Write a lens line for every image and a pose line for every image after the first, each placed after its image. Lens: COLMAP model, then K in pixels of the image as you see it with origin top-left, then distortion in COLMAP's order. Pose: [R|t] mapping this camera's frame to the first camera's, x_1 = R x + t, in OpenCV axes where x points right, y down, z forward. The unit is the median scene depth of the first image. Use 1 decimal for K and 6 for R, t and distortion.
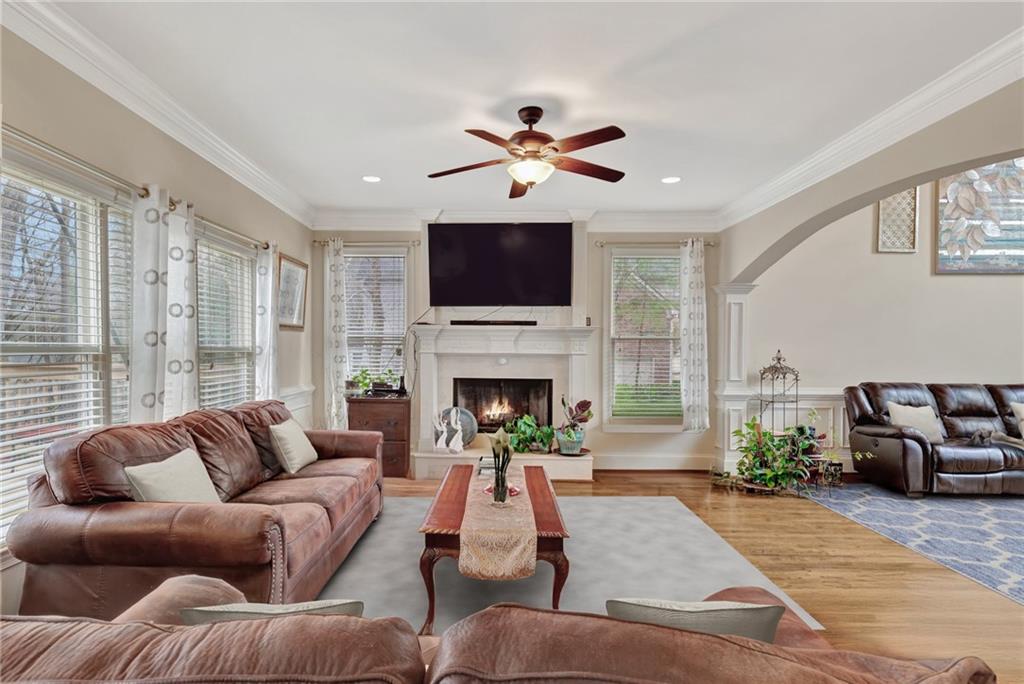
lens RADIAL K [[540.0, 0, 502.1], [0, 540.0, 357.6], [0, 0, 1]] dist [0.001592, -0.002551]
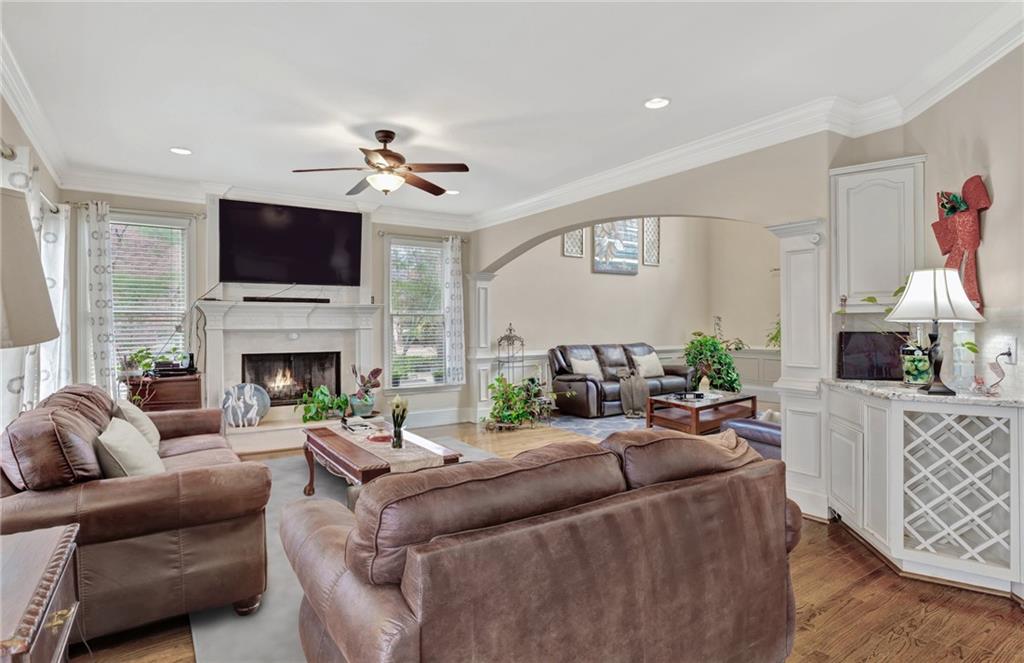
lens RADIAL K [[539.2, 0, 510.5], [0, 539.2, 326.3], [0, 0, 1]] dist [-0.007294, -0.001573]
pose [[0.820677, -0.011102, 0.571285, -0.259293], [0.016503, 0.999855, -0.004278, -0.001263], [-0.571155, 0.012939, 0.820741, -0.107669]]
